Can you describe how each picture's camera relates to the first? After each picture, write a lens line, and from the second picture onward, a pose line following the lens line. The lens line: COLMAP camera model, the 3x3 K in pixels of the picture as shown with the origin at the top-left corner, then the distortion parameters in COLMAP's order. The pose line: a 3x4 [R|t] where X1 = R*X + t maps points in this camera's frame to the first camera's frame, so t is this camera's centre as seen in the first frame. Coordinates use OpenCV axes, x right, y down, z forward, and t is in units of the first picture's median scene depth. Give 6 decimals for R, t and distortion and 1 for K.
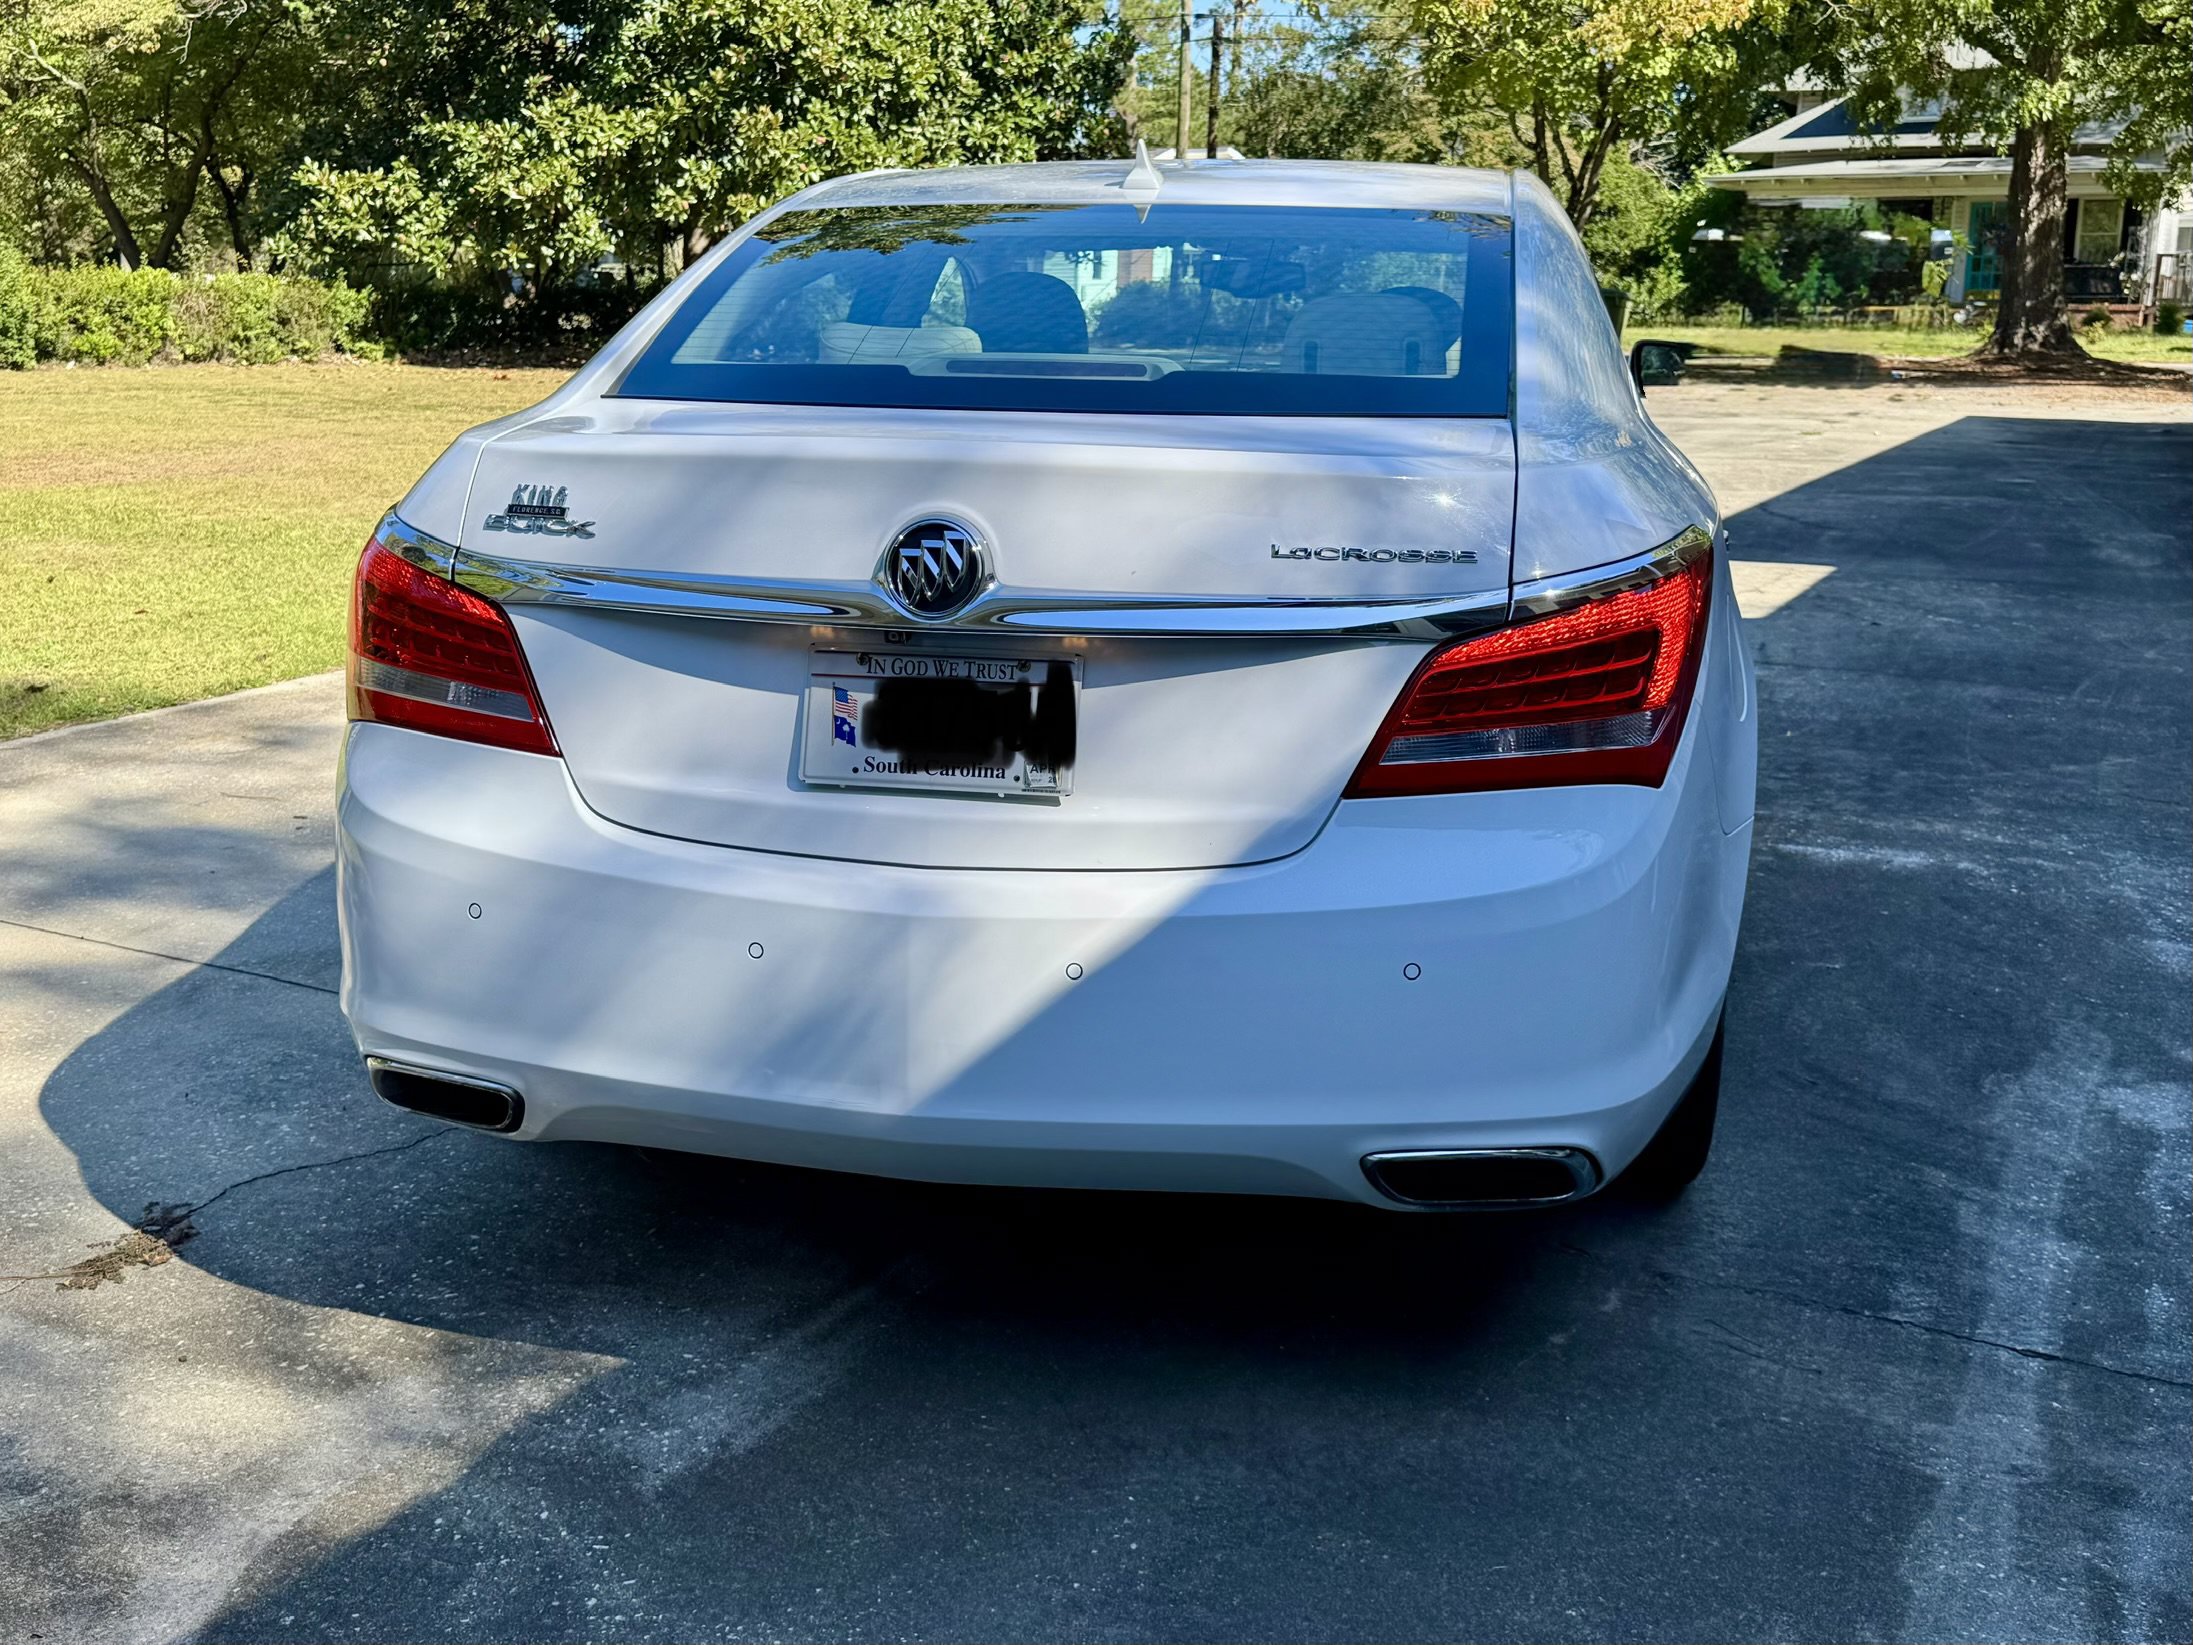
lens RADIAL K [[2462.9, 0, 1112.3], [0, 2462.9, 835.0], [0, 0, 1]] dist [0.047038, 0.000000]
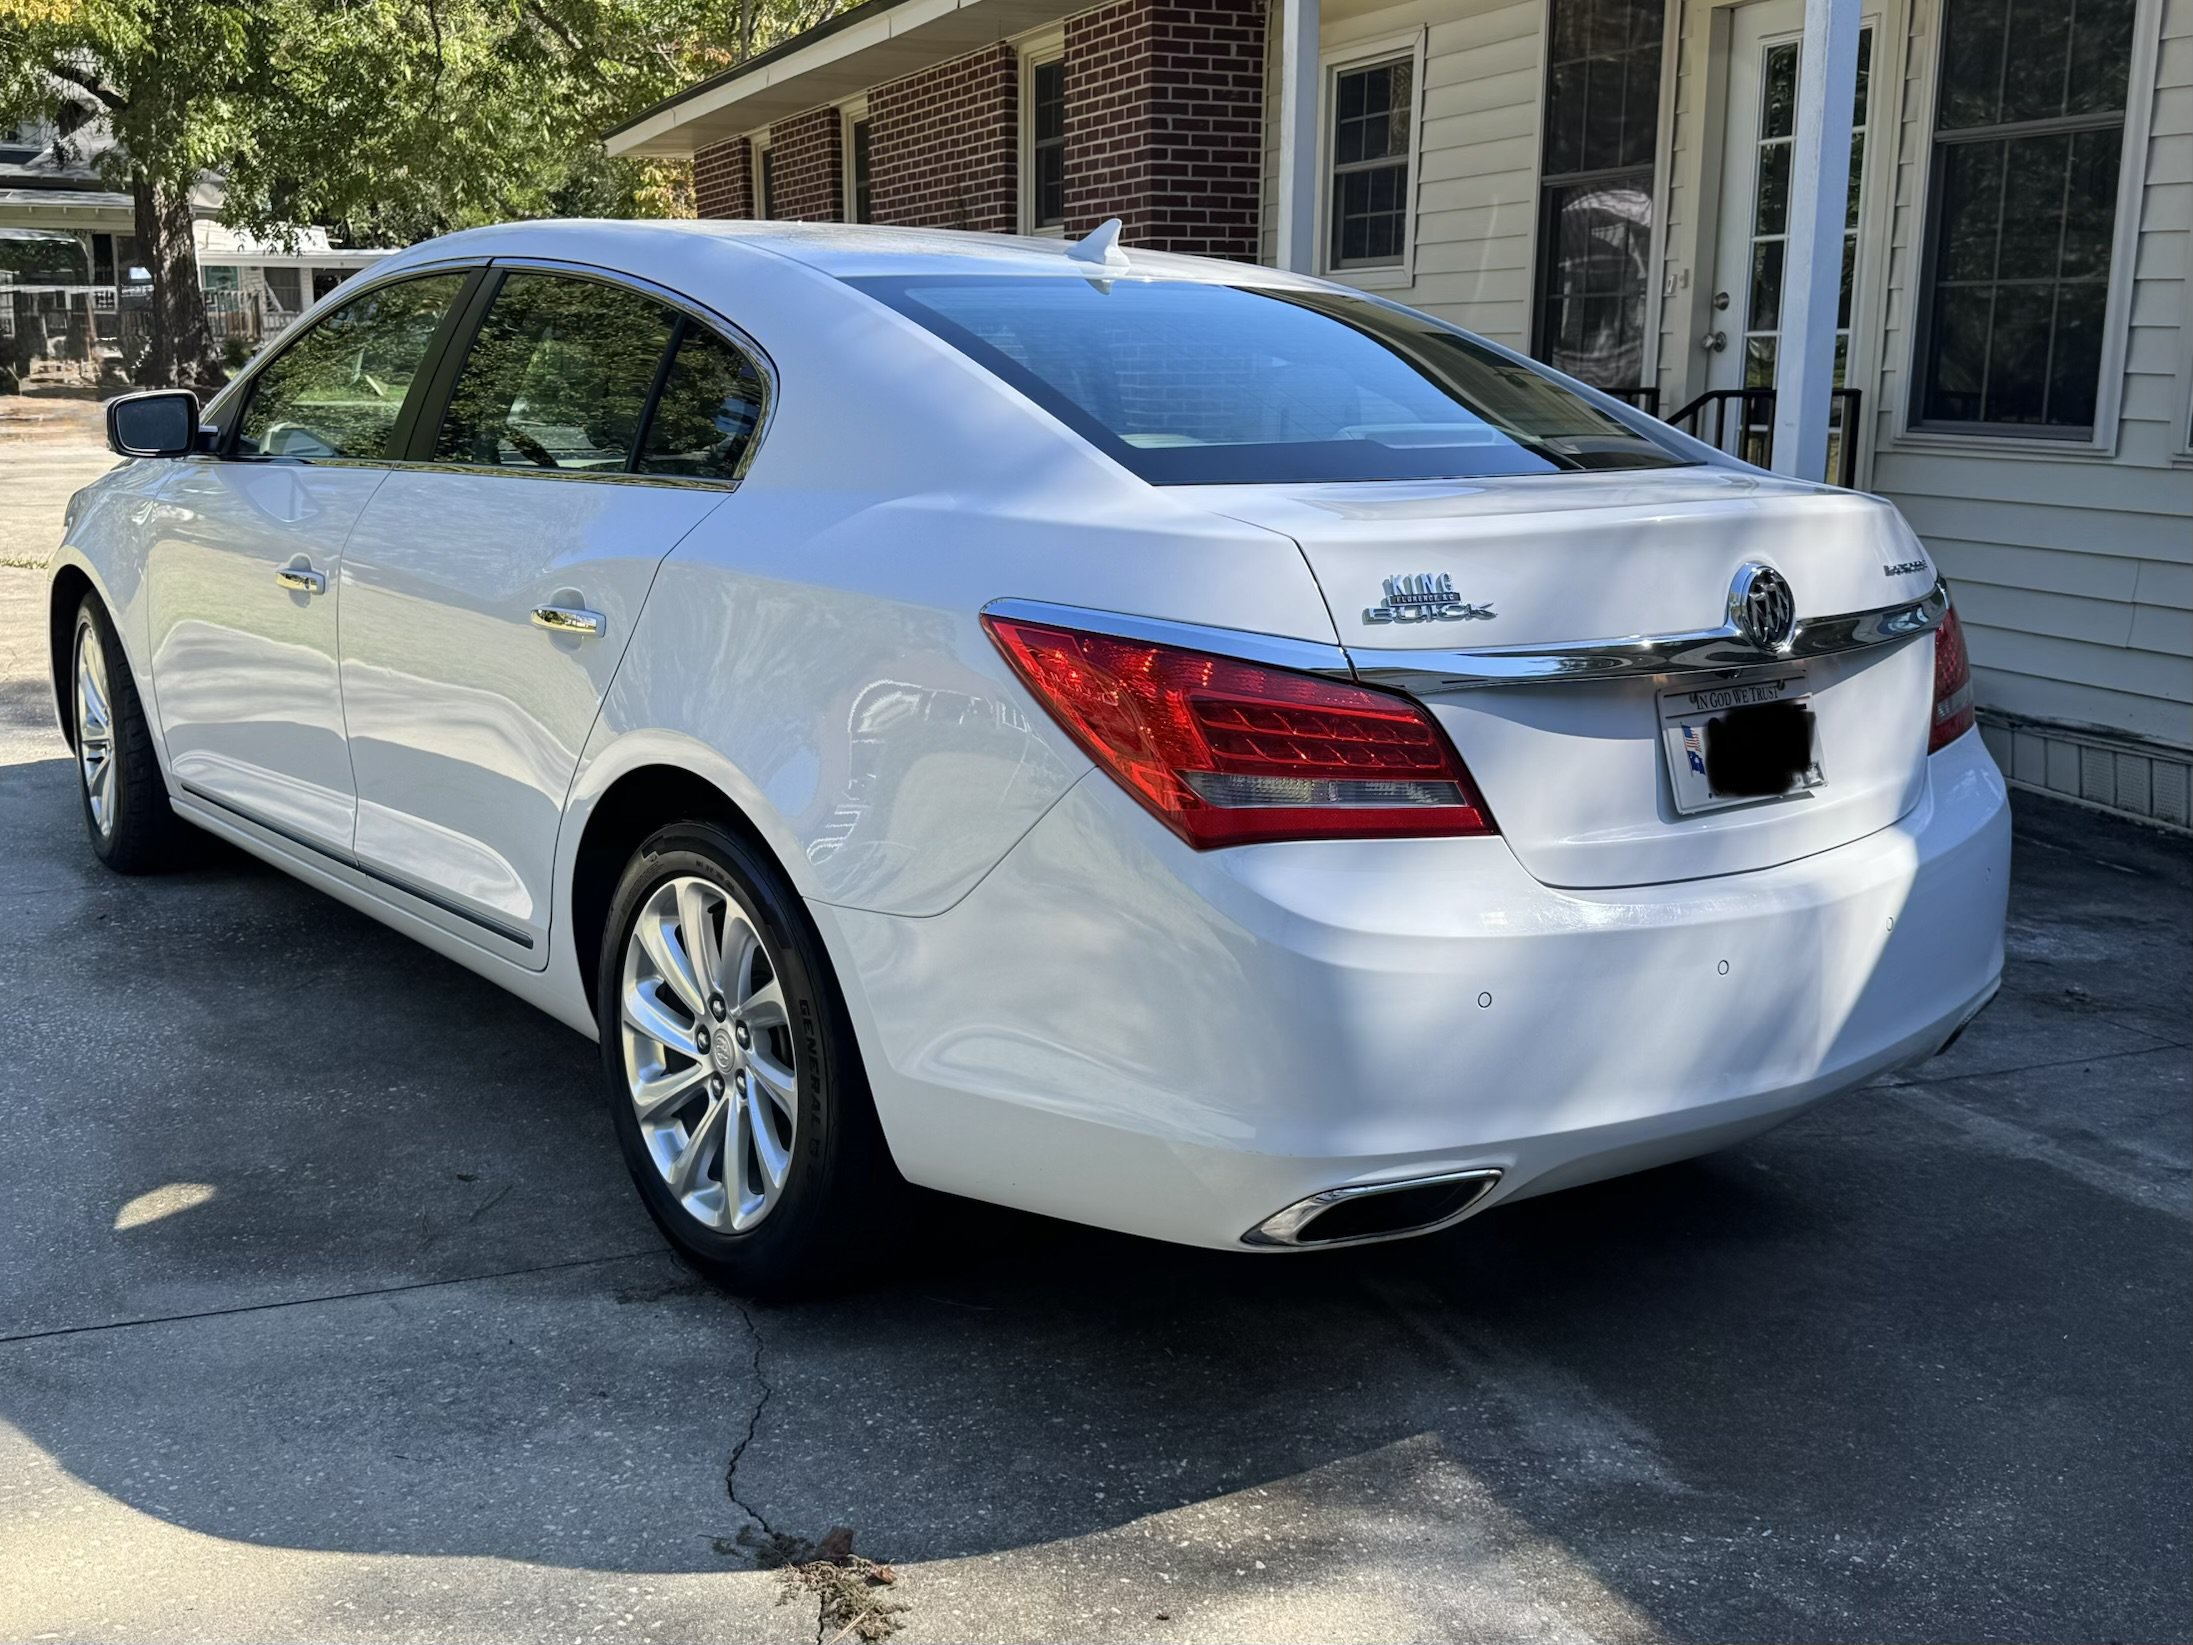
lens RADIAL K [[2462.9, 0, 1137.3], [0, 2462.9, 806.5], [0, 0, 1]] dist [0.047038, 0.000000]
pose [[0.601603, -0.155646, 0.783484, -1.027233], [0.171698, 0.983103, 0.063462, -0.123408], [-0.780124, 0.096343, 0.618162, 0.451611]]
